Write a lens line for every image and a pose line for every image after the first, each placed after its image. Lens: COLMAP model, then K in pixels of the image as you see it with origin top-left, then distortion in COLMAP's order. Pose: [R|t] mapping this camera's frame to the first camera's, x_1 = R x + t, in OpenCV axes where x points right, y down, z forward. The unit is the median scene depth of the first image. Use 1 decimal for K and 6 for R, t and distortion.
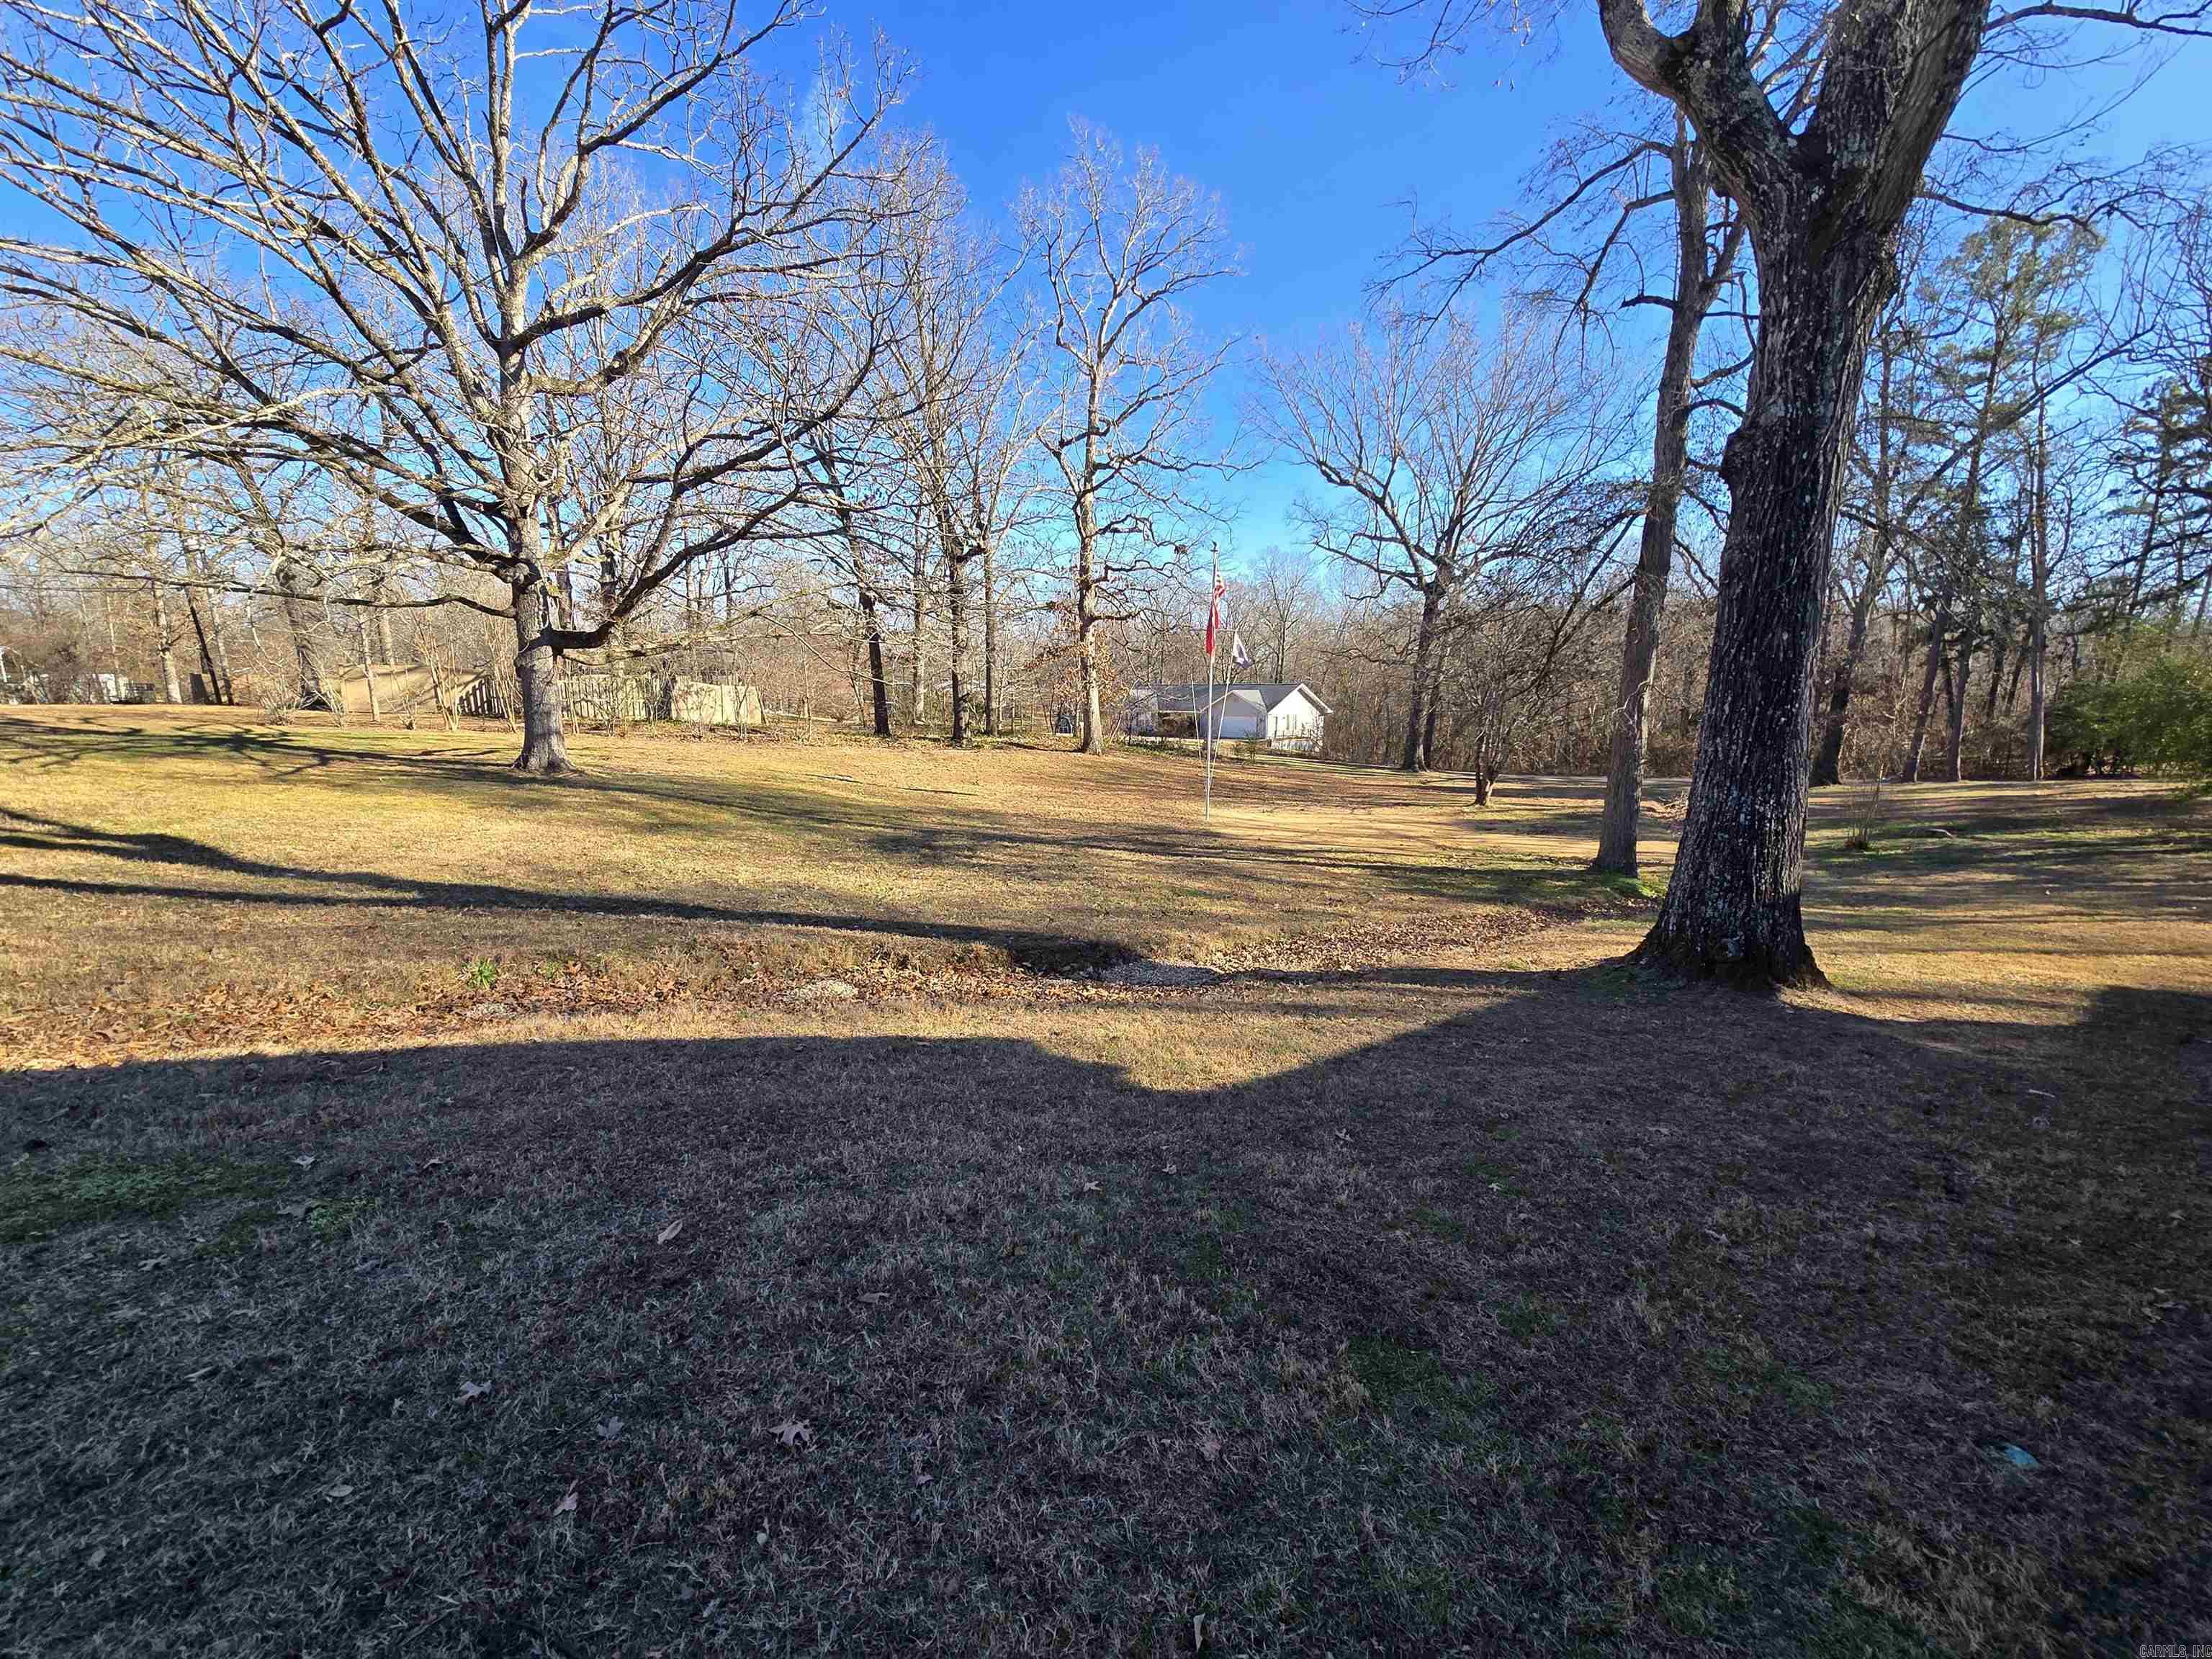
lens RADIAL K [[897.8, 0, 1103.2], [0, 897.8, 833.0], [0, 0, 1]] dist [-0.000983, 0.000868]
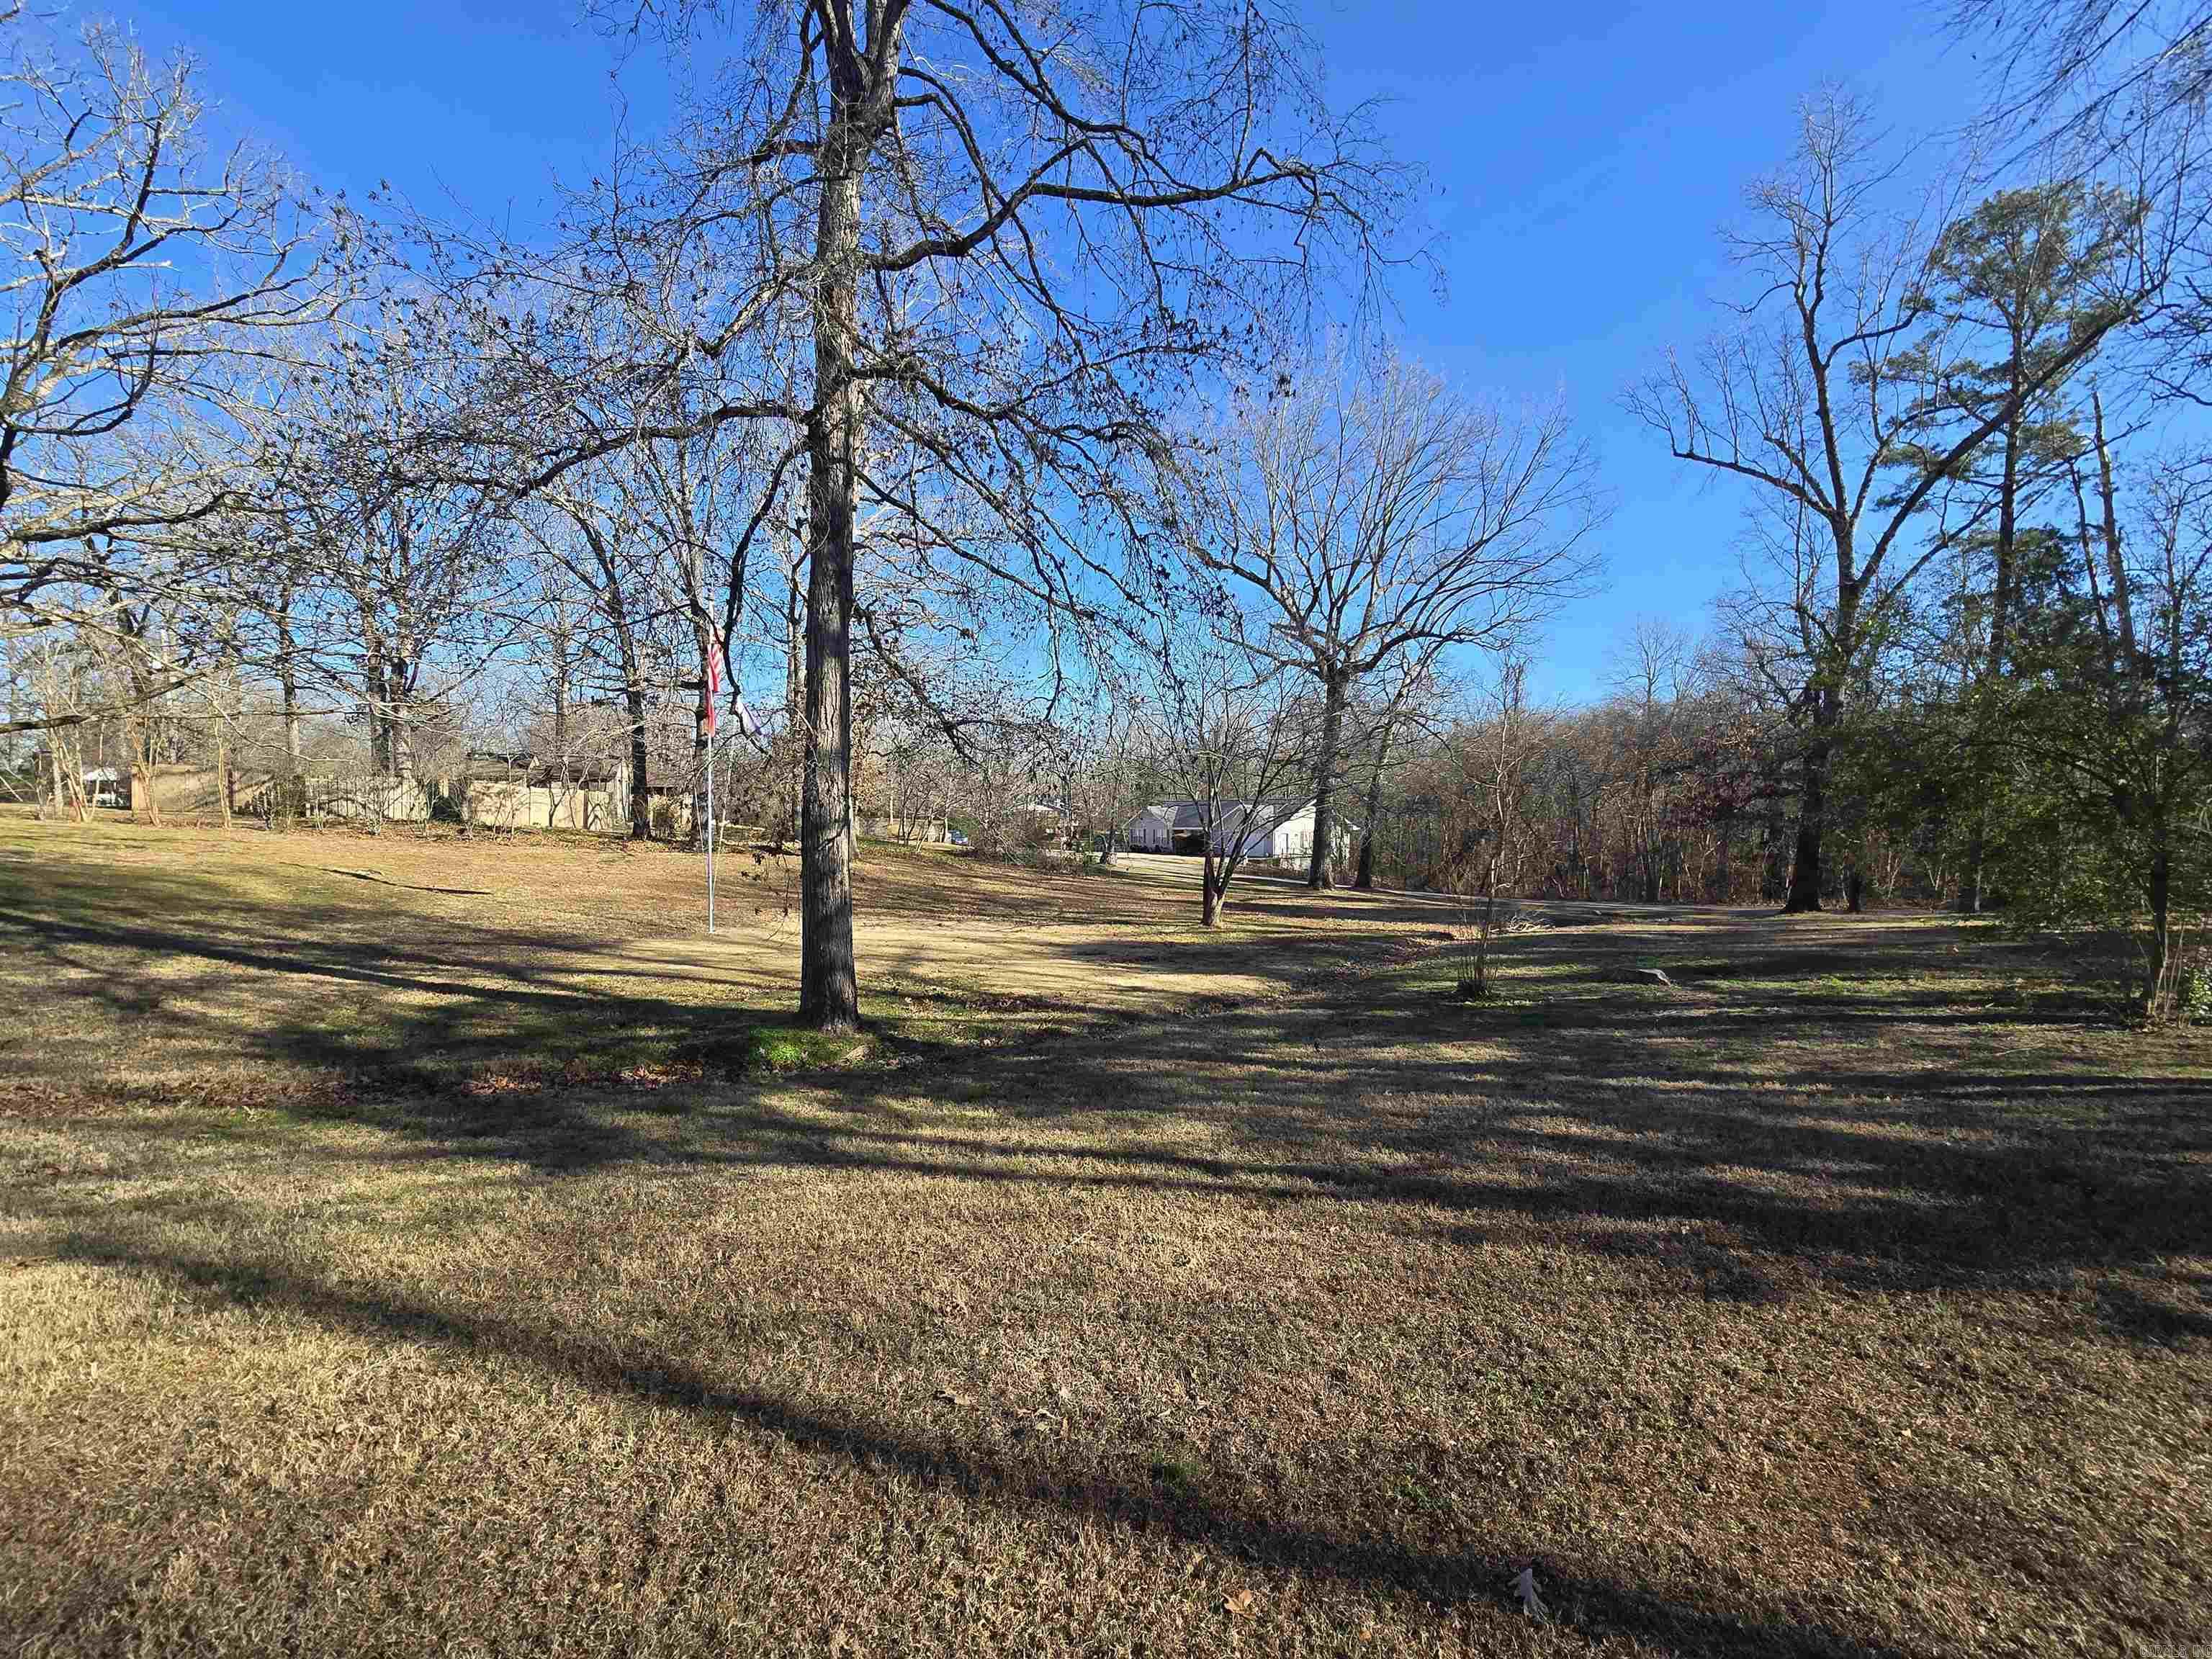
lens RADIAL K [[897.8, 0, 1107.0], [0, 897.8, 830.8], [0, 0, 1]] dist [-0.000983, 0.000868]
pose [[0.988266, 0.002778, -0.152716, 0.331240], [-0.024069, 0.990175, -0.137743, -0.001829], [0.150833, 0.139803, 0.978624, 0.170169]]
